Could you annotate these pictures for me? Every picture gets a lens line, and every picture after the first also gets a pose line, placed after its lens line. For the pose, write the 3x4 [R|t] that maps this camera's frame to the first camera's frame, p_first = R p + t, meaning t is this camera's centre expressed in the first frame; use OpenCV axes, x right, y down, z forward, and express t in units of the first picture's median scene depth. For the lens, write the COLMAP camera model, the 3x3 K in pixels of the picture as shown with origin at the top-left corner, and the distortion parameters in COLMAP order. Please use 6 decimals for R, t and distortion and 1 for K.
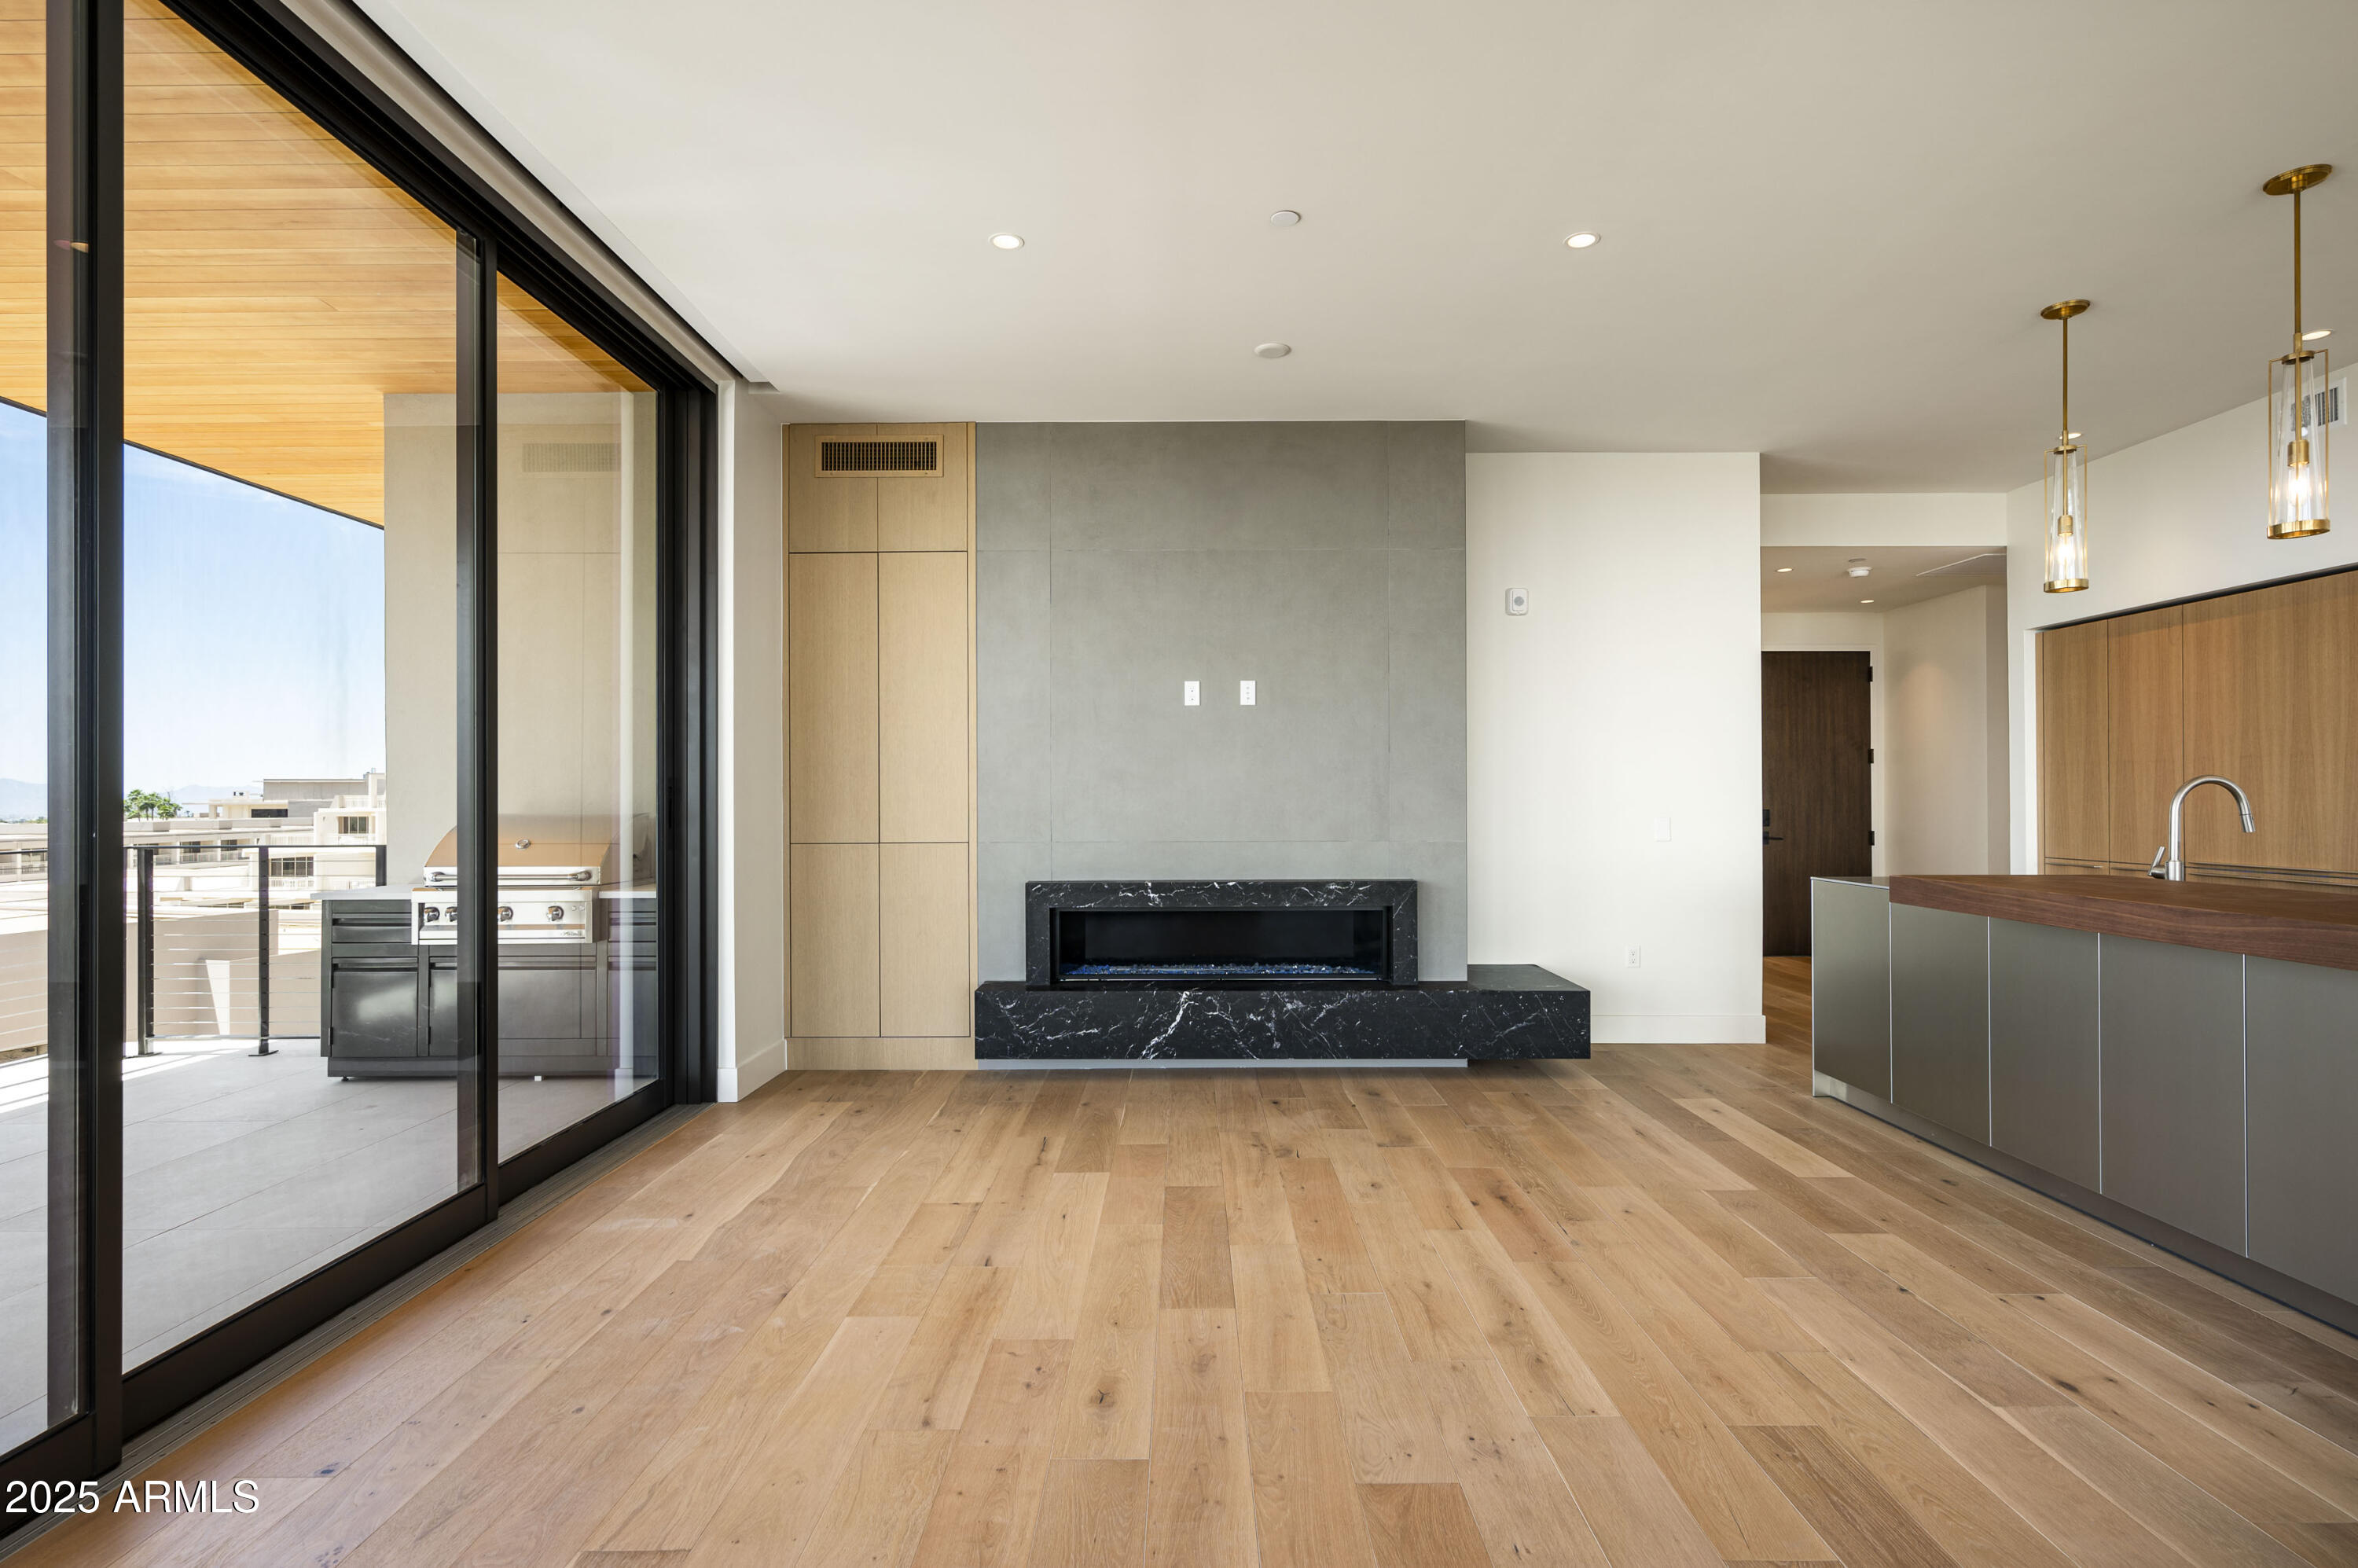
lens RADIAL K [[1151.9, 0, 1180.9], [0, 1151.9, 790.9], [0, 0, 1]] dist [-0.000760, -0.000358]
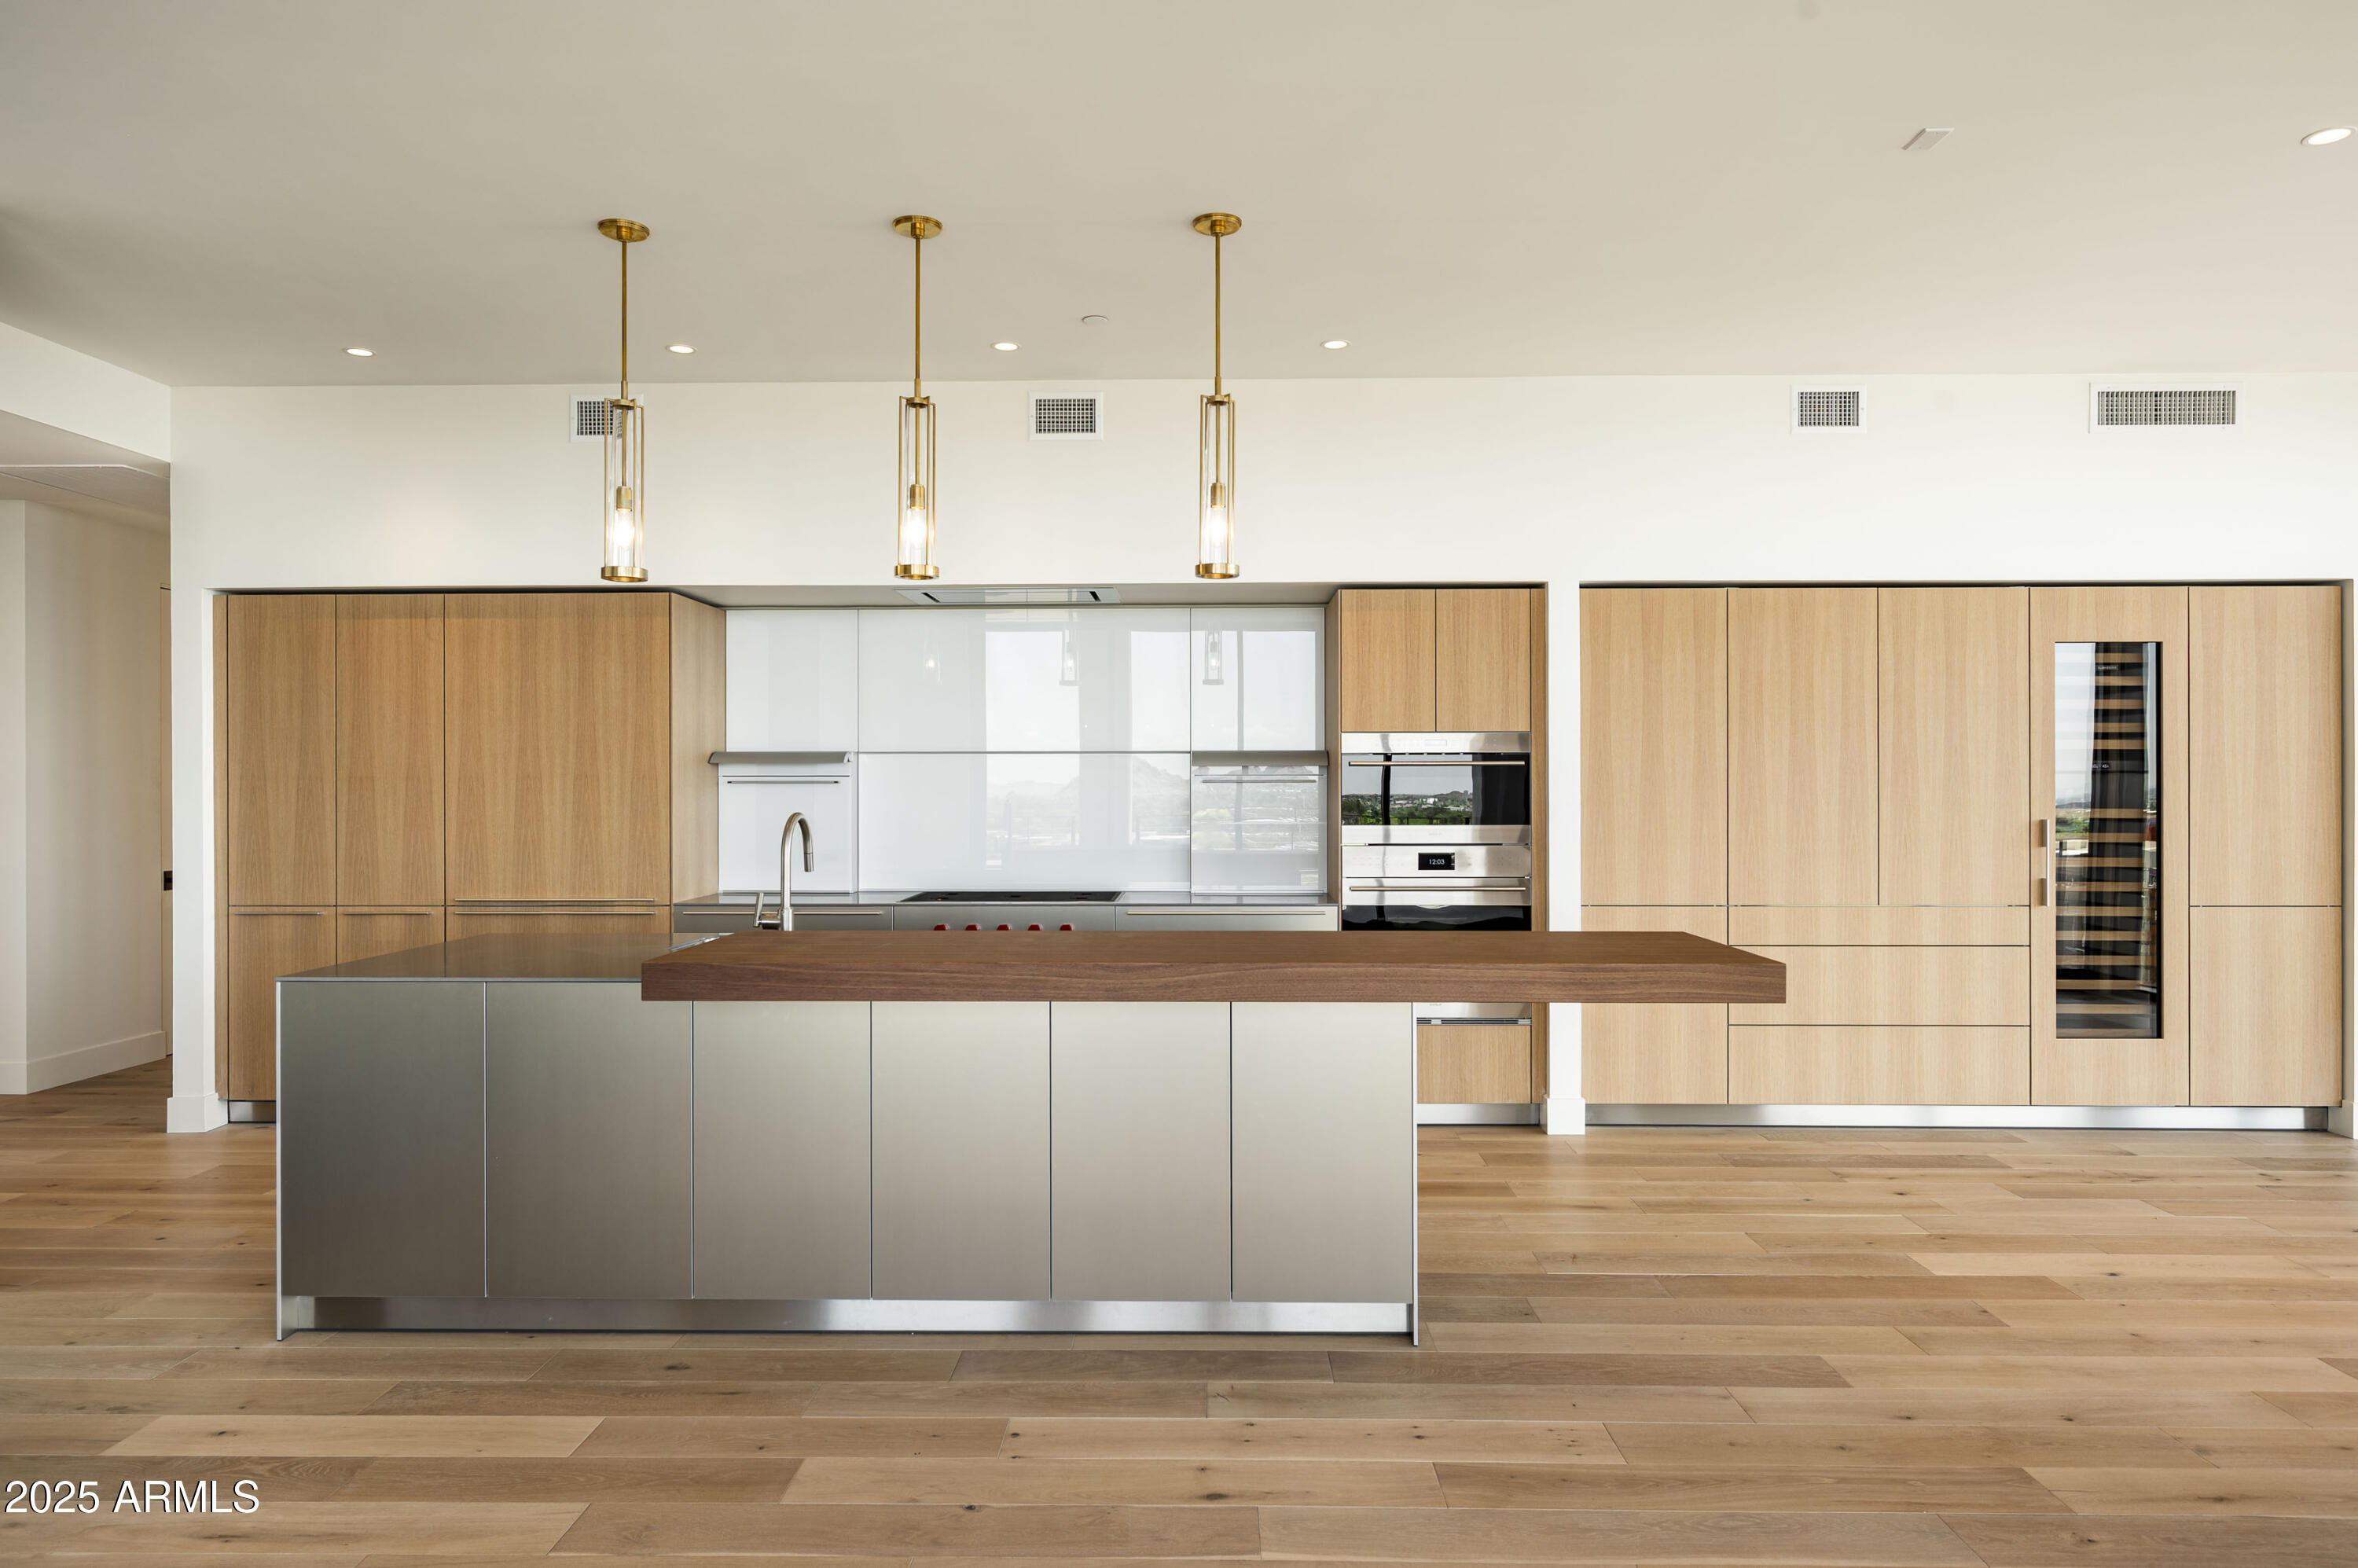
lens RADIAL K [[1439.7, 0, 1178.9], [0, 1439.7, 780.7], [0, 0, 1]] dist [-0.002386, 0.000762]
pose [[0.012497, 0.003290, 0.999917, -0.195883], [-0.004392, 0.999985, -0.003236, -0.027689], [-0.999912, -0.004351, 0.012511, 0.510768]]
